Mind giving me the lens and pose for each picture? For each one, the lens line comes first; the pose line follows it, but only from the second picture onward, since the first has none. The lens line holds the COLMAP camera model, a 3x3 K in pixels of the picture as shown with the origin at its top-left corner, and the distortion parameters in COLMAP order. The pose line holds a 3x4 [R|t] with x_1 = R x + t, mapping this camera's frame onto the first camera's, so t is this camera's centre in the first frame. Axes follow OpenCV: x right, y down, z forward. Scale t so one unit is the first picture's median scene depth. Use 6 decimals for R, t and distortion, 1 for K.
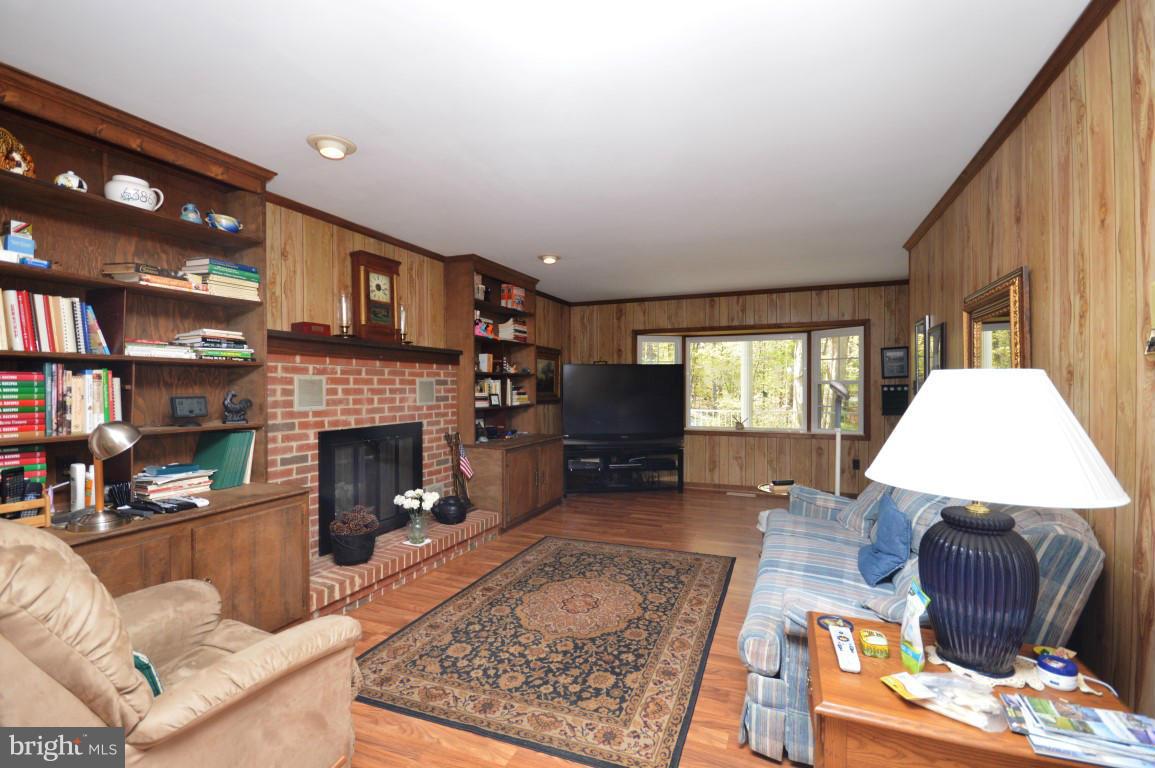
lens RADIAL K [[515.0, 0, 575.5], [0, 515.0, 388.8], [0, 0, 1]] dist [-0.000502, -0.000047]
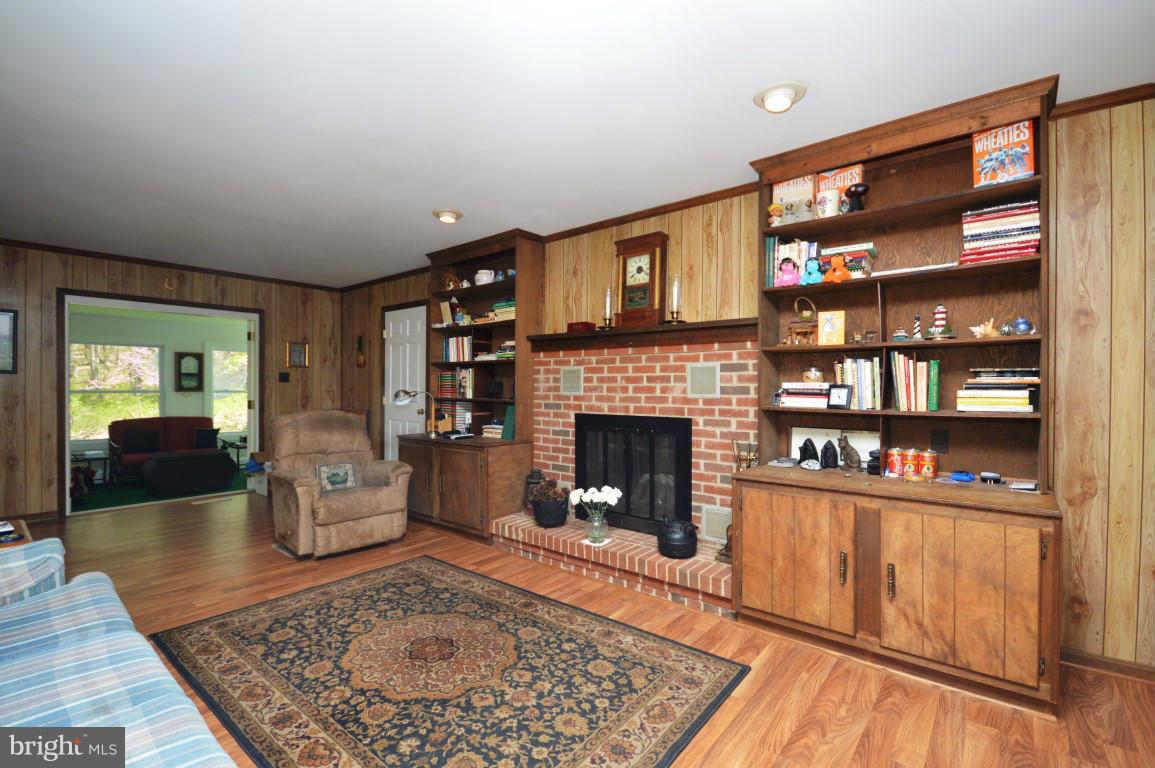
lens RADIAL K [[515.0, 0, 575.5], [0, 515.0, 388.8], [0, 0, 1]] dist [-0.000502, -0.000047]
pose [[-0.294895, 0.000566, -0.955530, 0.593814], [-0.010383, 0.999939, 0.003796, 0.020493], [0.955473, 0.011041, -0.294871, 1.246088]]
